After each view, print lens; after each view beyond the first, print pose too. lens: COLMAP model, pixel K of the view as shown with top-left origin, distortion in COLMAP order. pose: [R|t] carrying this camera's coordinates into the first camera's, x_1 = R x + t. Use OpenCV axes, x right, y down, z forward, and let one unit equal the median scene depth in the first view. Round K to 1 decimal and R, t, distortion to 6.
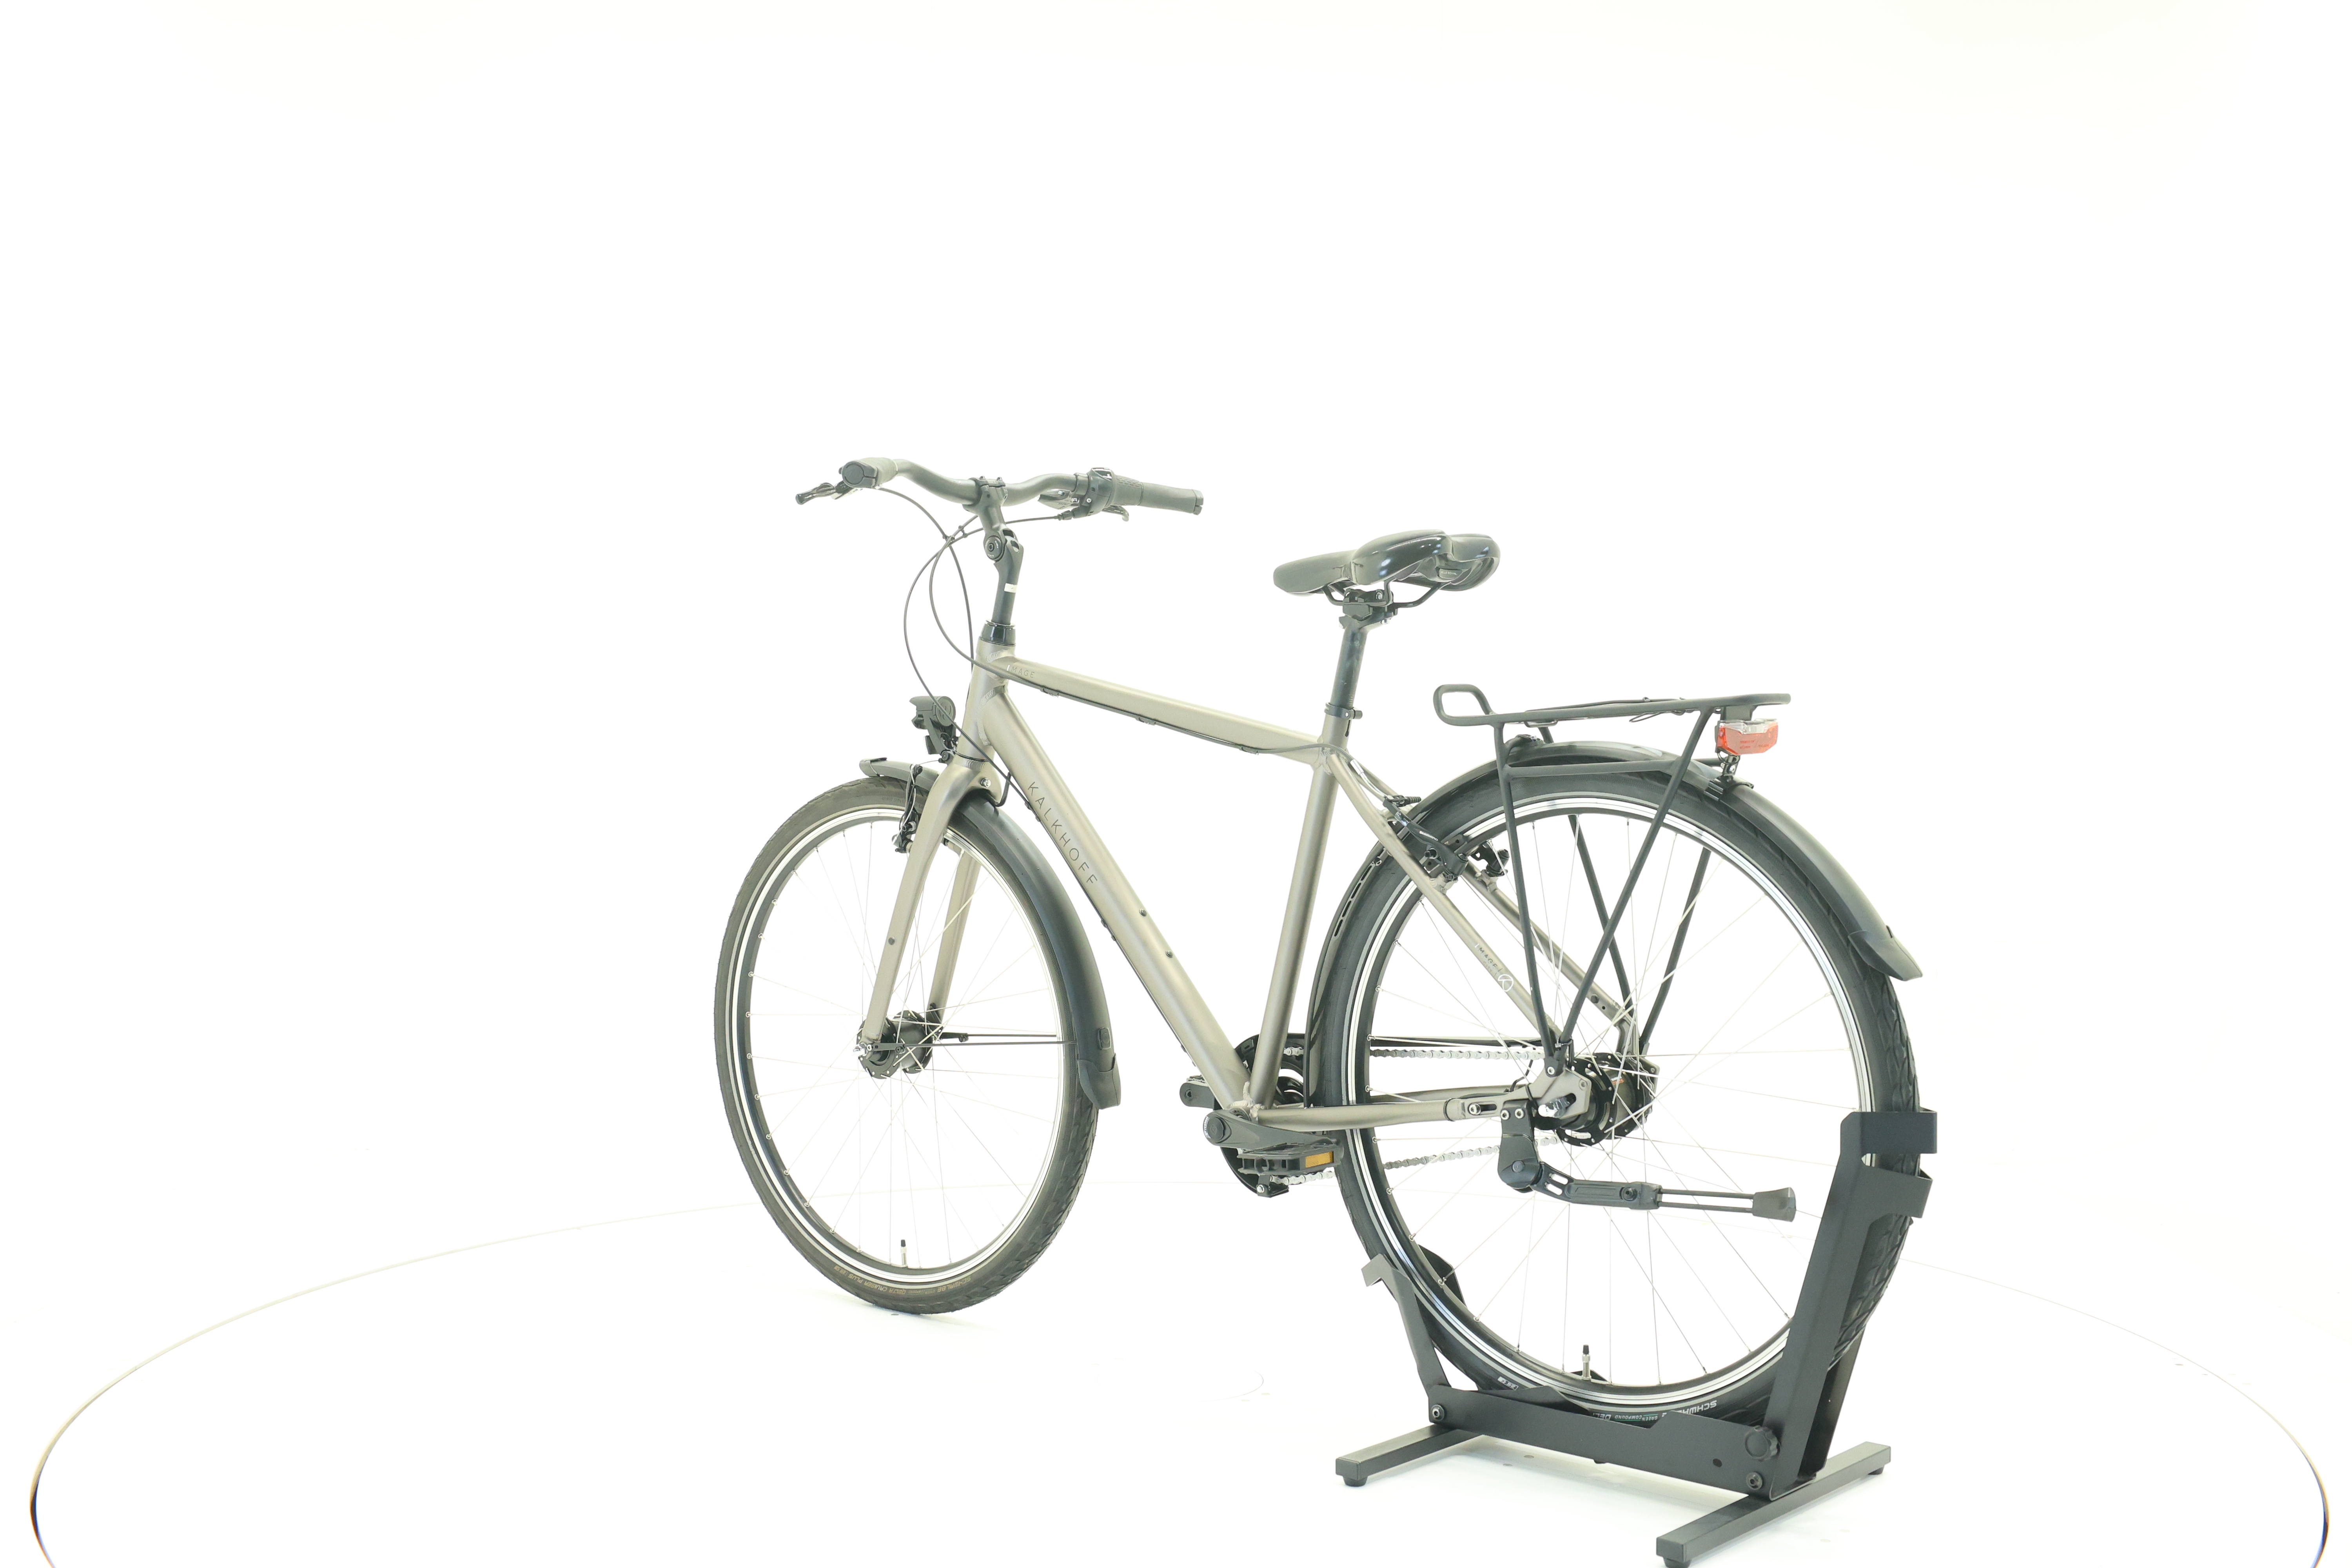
lens RADIAL K [[2561.8, 0, 1176.0], [0, 2561.8, 784.0], [0, 0, 1]] dist [-0.000144, -0.001360]
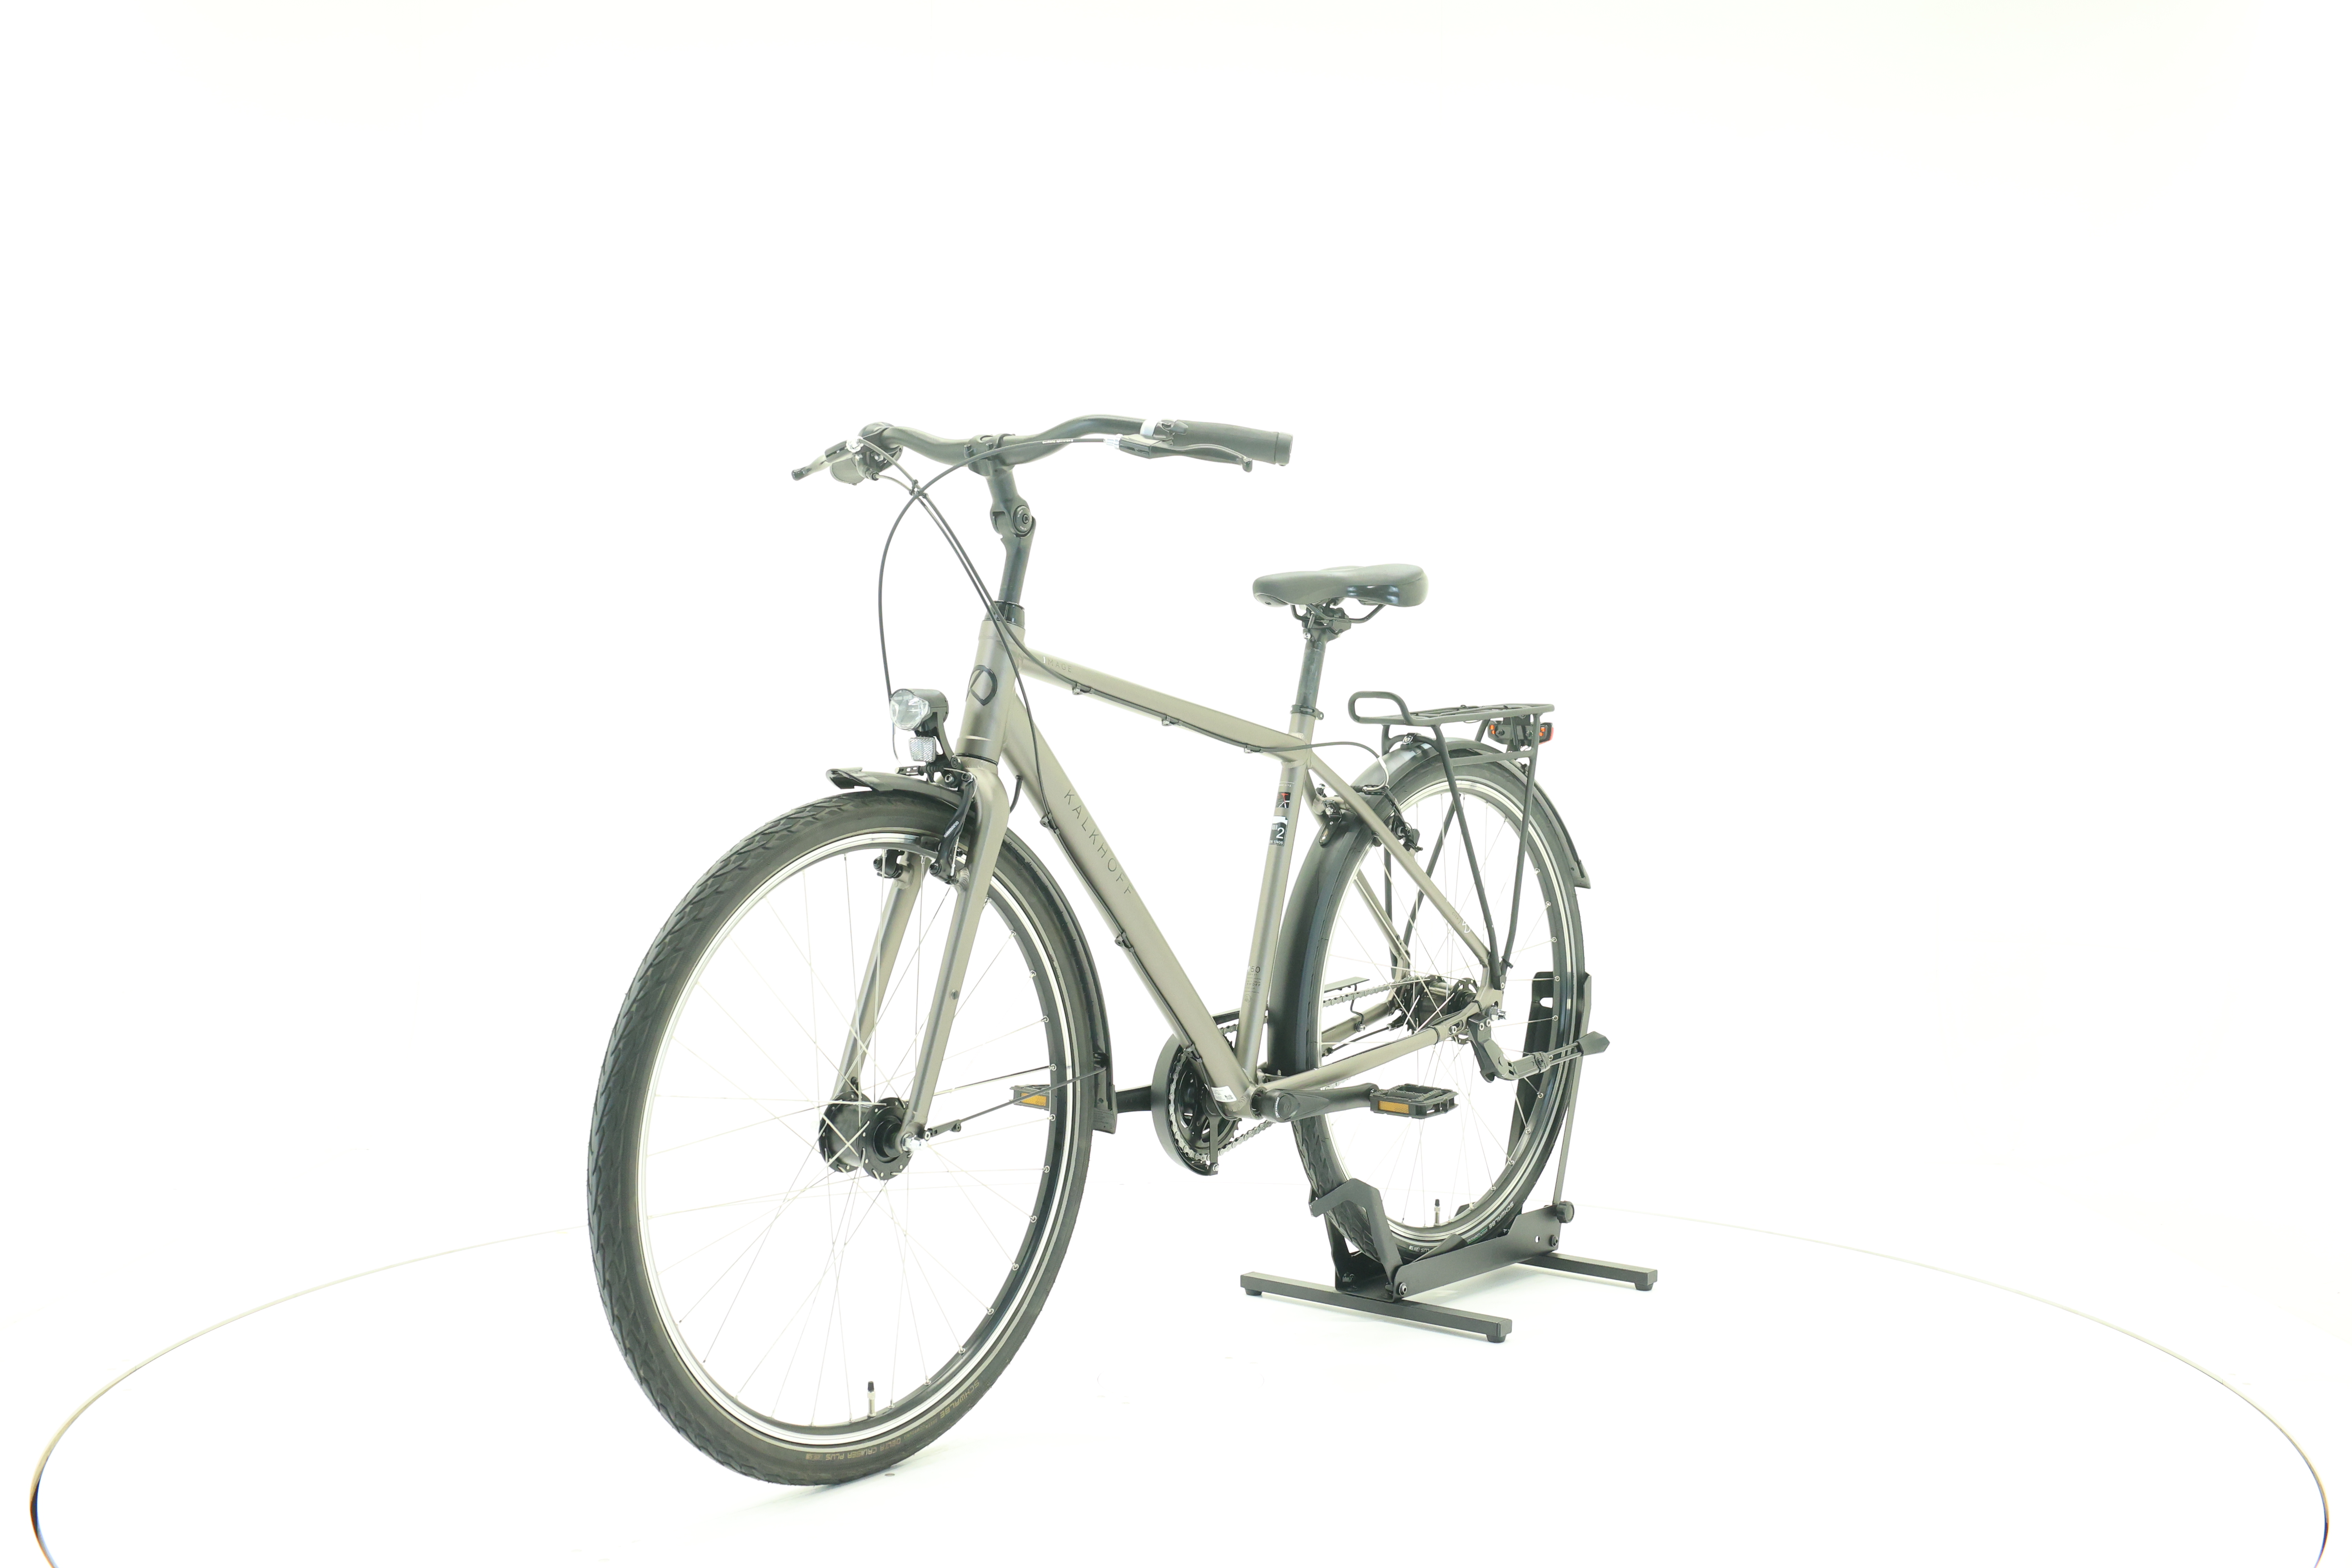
lens RADIAL K [[4133.2, 0, 1176.0], [0, 4133.2, 784.0], [0, 0, 1]] dist [-0.001599, 0.002080]
pose [[0.999511, 0.011675, -0.028997, 0.060975], [-0.012030, 0.999855, -0.012083, 0.024769], [0.028852, 0.012425, 0.999506, -0.792497]]
